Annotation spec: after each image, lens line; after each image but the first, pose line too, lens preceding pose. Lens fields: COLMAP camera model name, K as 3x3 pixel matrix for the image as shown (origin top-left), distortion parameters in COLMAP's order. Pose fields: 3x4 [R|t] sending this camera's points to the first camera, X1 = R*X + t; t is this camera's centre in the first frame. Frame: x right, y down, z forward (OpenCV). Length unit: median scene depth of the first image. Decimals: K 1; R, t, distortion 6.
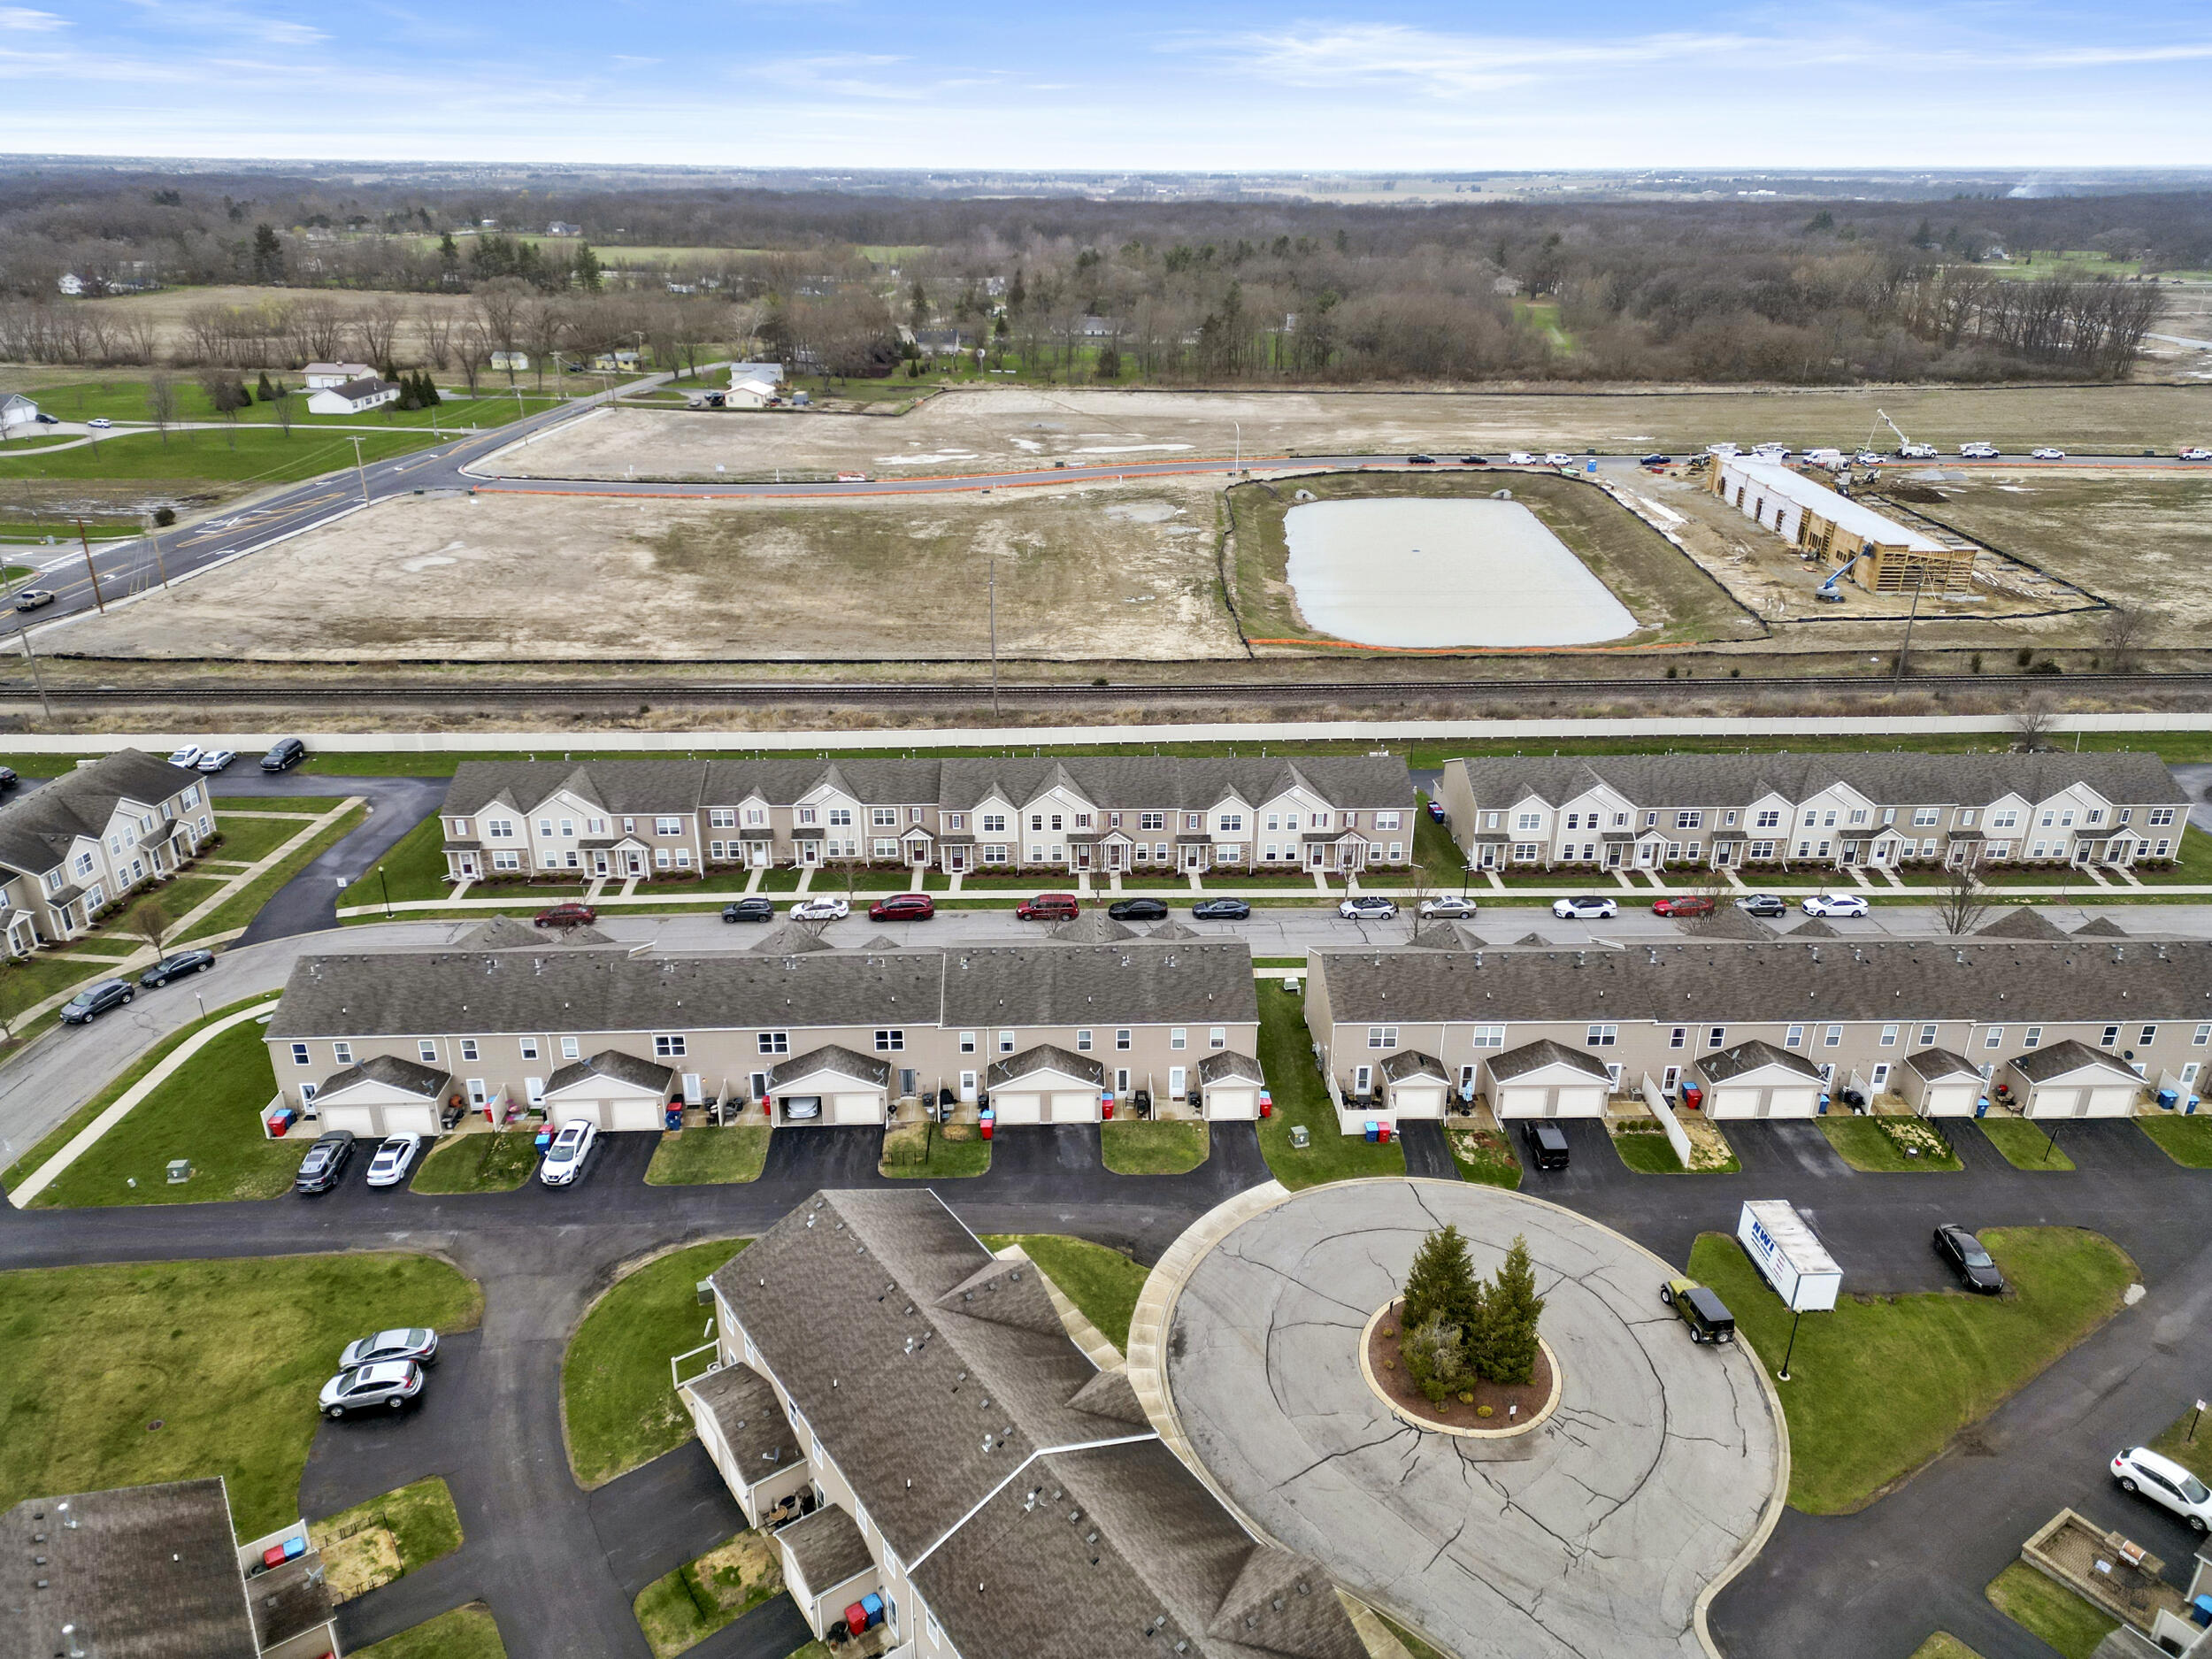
lens RADIAL K [[1513.6, 0, 1105.3], [0, 1513.6, 833.9], [0, 0, 1]] dist [0.104866, -0.098208]
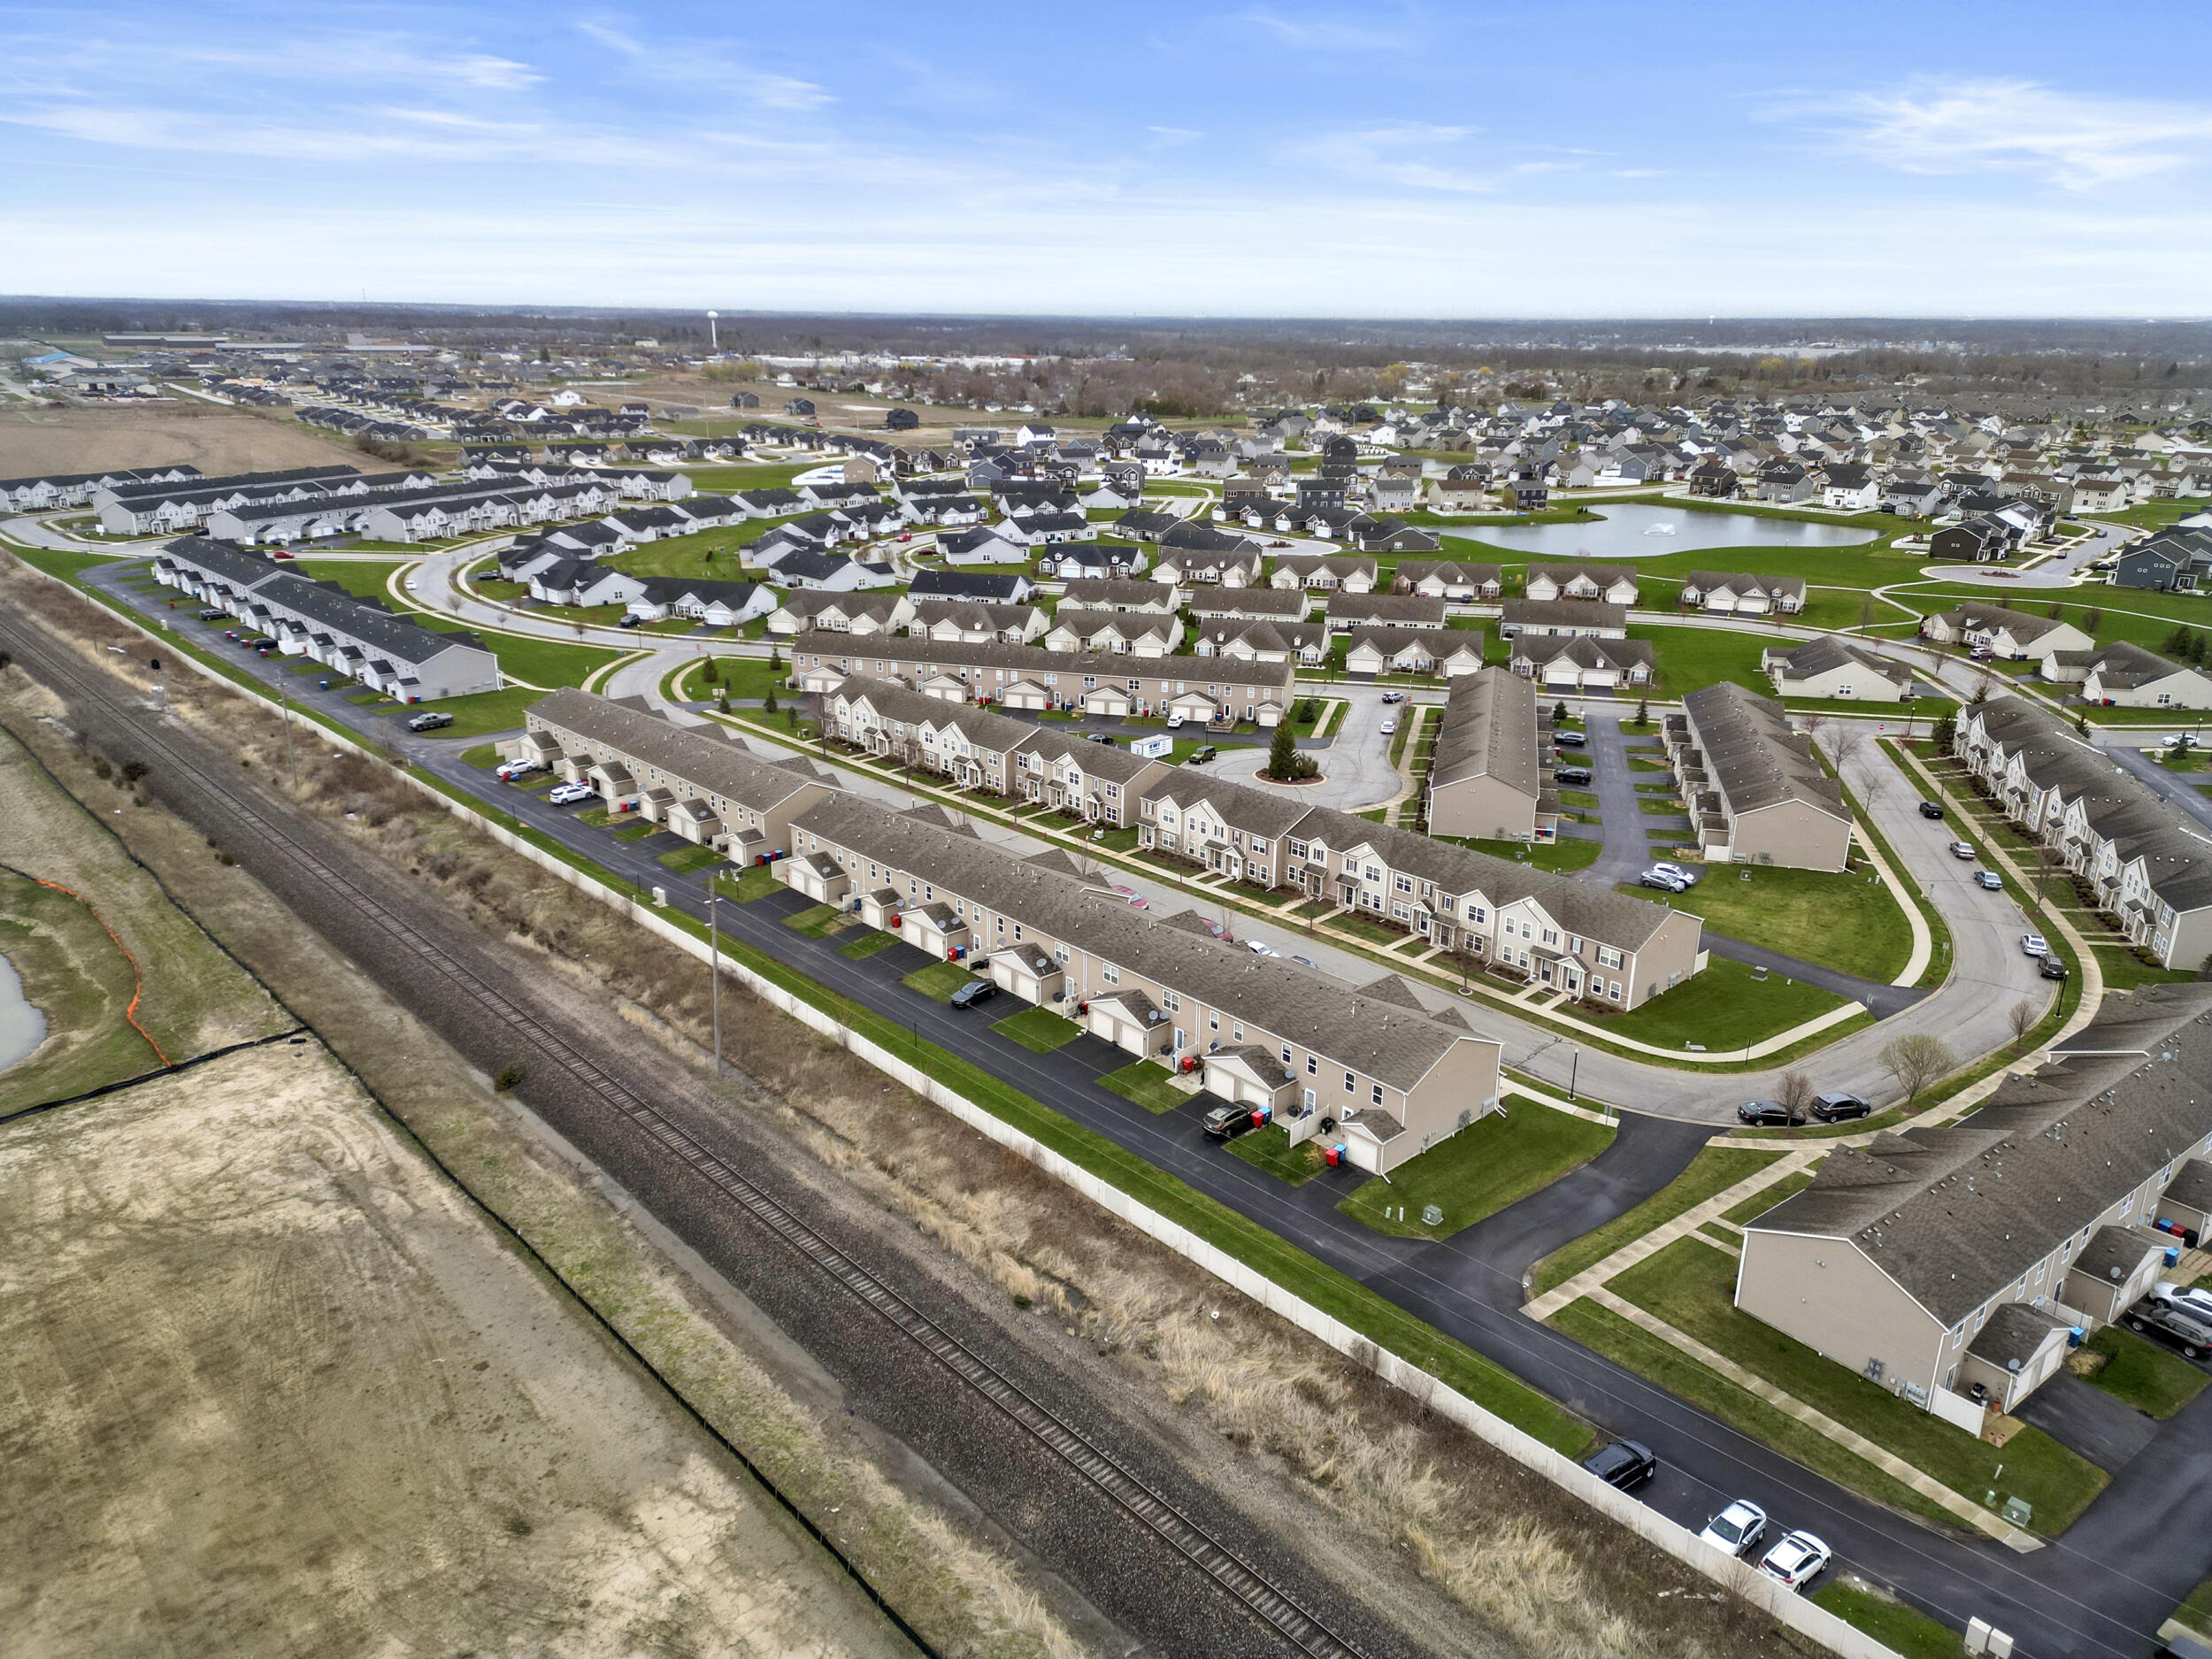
lens RADIAL K [[1513.6, 0, 1105.3], [0, 1513.6, 833.9], [0, 0, 1]] dist [0.104866, -0.098208]
pose [[-0.649906, -0.258992, 0.714525, -0.670206], [0.290118, 0.784412, 0.548205, -0.509767], [-0.702463, 0.563579, -0.434656, 1.114059]]
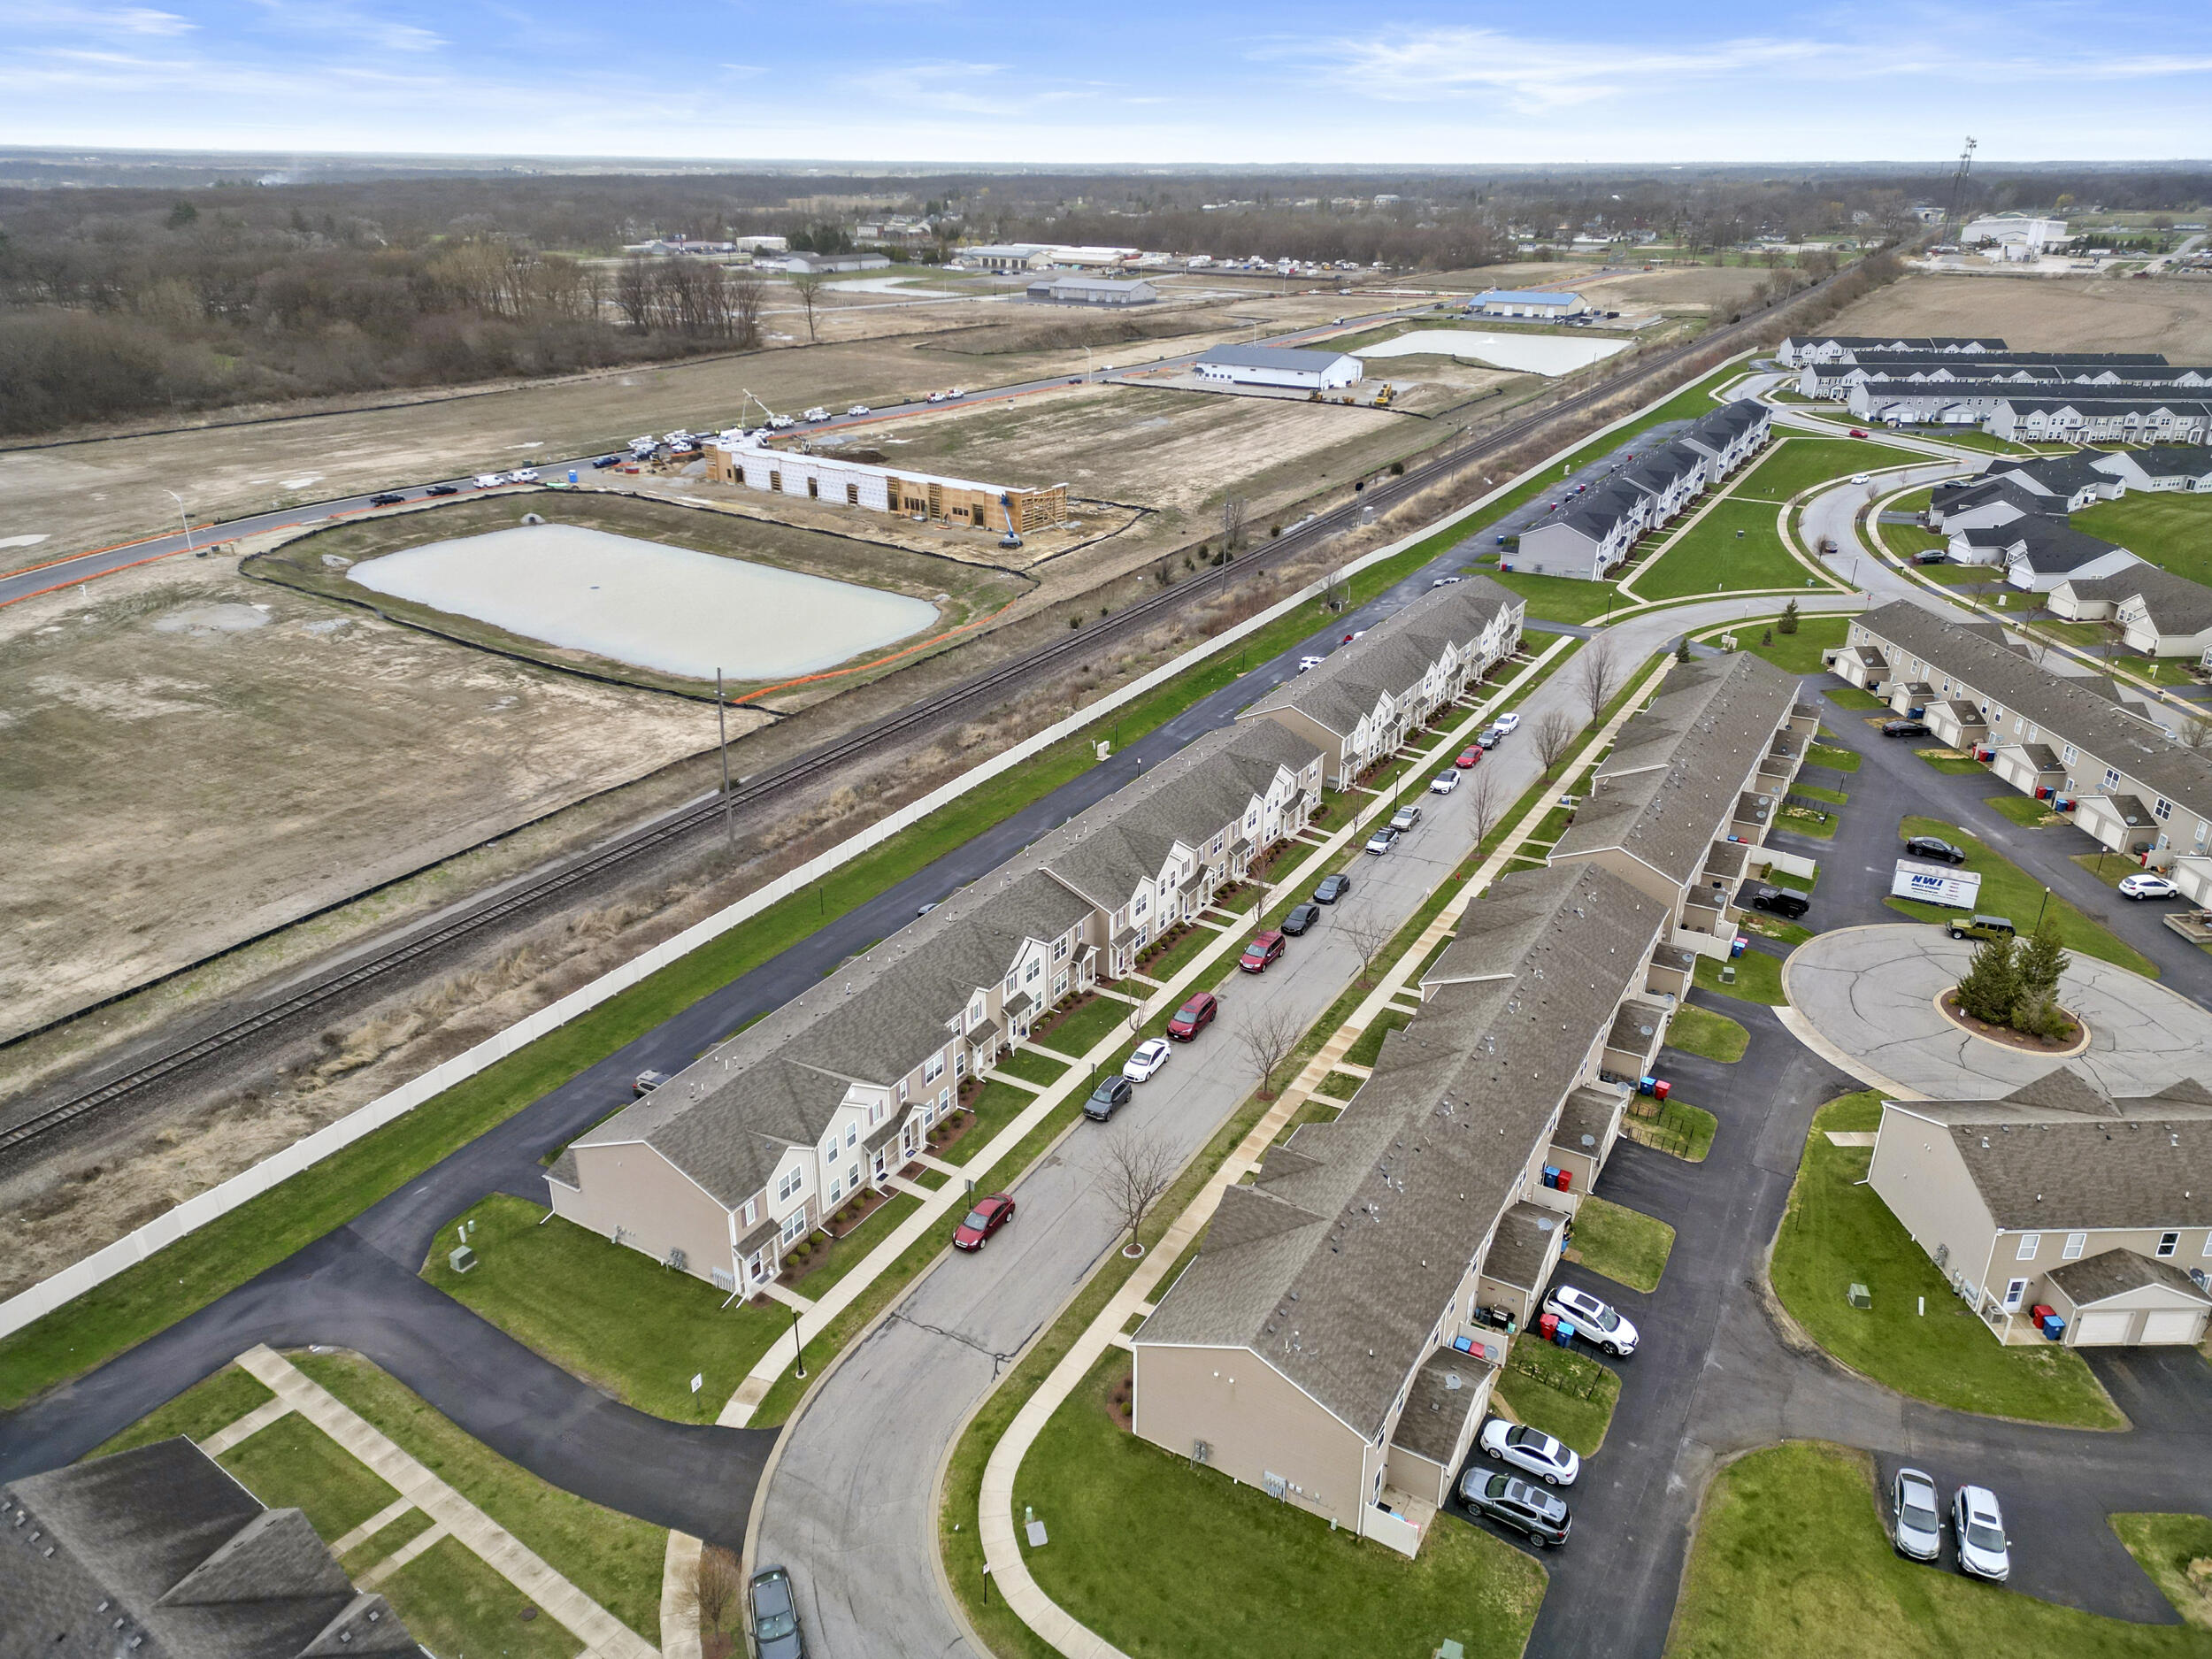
lens RADIAL K [[1513.6, 0, 1105.3], [0, 1513.6, 833.9], [0, 0, 1]] dist [0.104866, -0.098208]
pose [[0.538187, -0.343454, 0.769671, -0.587658], [0.336616, 0.924799, 0.177301, -0.164419], [-0.772686, 0.163662, 0.613327, 0.337968]]
